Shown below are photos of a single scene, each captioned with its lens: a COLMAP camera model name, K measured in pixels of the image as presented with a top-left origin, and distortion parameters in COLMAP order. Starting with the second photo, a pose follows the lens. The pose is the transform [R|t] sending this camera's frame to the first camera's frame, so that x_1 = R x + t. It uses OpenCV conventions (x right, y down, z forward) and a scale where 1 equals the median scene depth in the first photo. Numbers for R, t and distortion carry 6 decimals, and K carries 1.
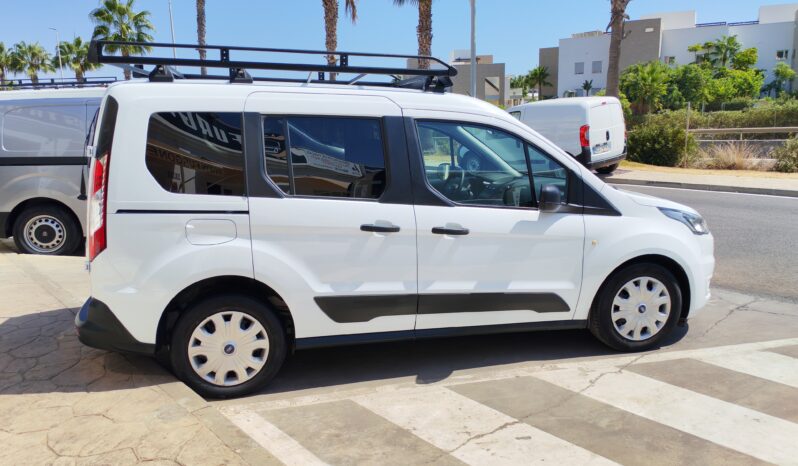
lens RADIAL K [[600.3, 0, 399.0], [0, 600.3, 233.0], [0, 0, 1]] dist [0.083675, -0.118371]
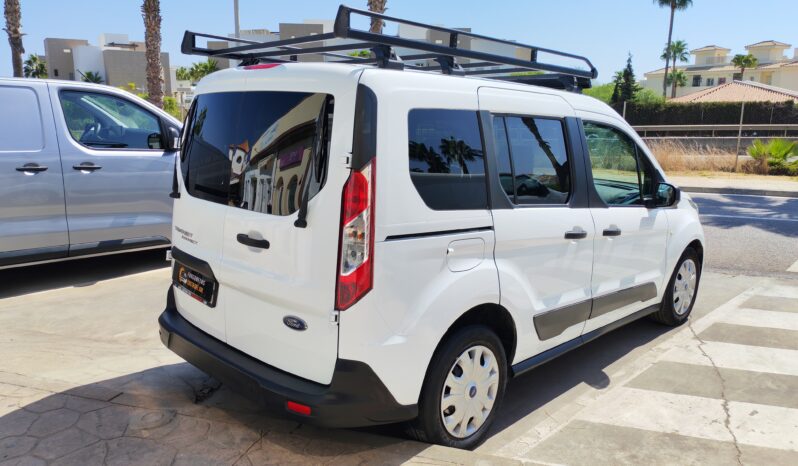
lens RADIAL K [[600.3, 0, 399.0], [0, 600.3, 233.0], [0, 0, 1]] dist [0.083675, -0.118371]
pose [[0.854633, -0.074756, 0.513824, -0.789911], [0.071117, 0.997108, 0.026782, -0.058258], [-0.514340, 0.013653, 0.857478, 0.332336]]
